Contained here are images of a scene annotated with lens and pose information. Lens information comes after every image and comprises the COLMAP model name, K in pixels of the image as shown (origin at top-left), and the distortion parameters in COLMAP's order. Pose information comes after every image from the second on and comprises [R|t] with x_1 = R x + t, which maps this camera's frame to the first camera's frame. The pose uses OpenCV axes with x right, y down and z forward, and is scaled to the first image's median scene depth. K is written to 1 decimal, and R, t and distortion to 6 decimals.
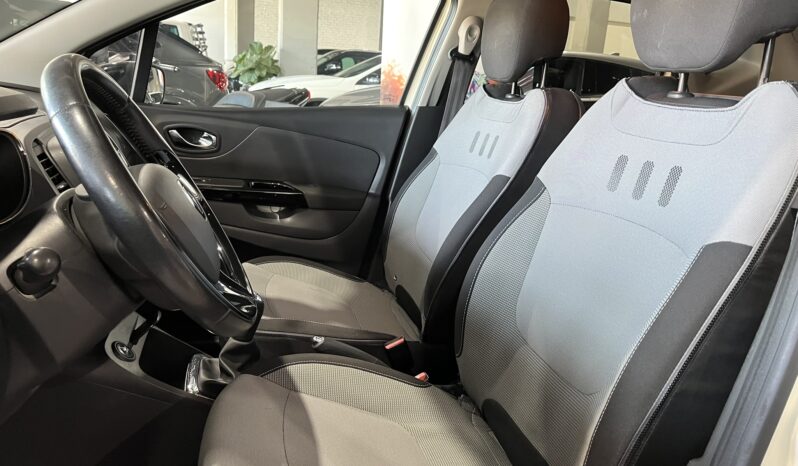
lens RADIAL K [[605.2, 0, 399.0], [0, 605.2, 233.0], [0, 0, 1]] dist [0.080129, -0.125173]
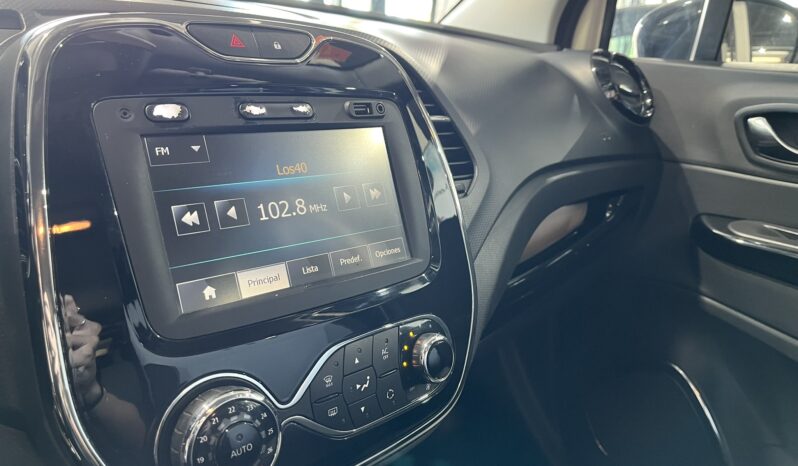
lens RADIAL K [[605.2, 0, 399.0], [0, 605.2, 233.0], [0, 0, 1]] dist [0.080129, -0.125173]
pose [[0.469147, 0.147648, -0.870690, -0.085655], [-0.215878, 0.975188, 0.049049, -0.049086], [0.856328, 0.164952, 0.489380, 0.538927]]
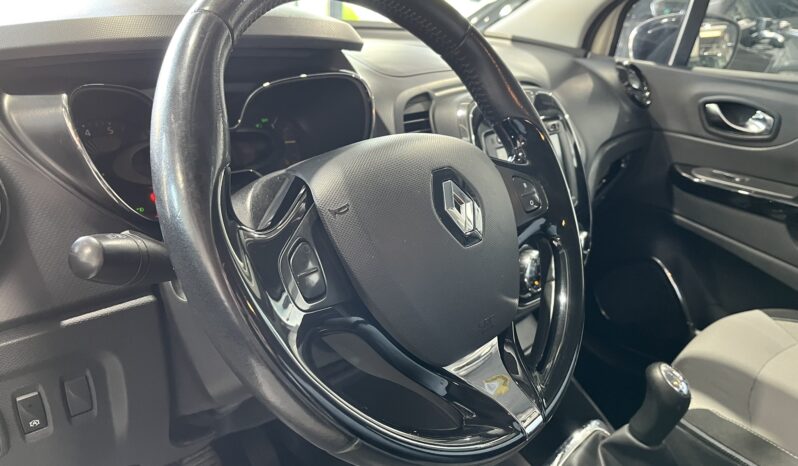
lens RADIAL K [[605.2, 0, 399.0], [0, 605.2, 233.0], [0, 0, 1]] dist [0.080129, -0.125173]
pose [[0.562497, 0.227092, -0.795001, 0.032973], [-0.204054, 0.969926, 0.132683, -0.038655], [0.801223, 0.087589, 0.591920, 0.267833]]
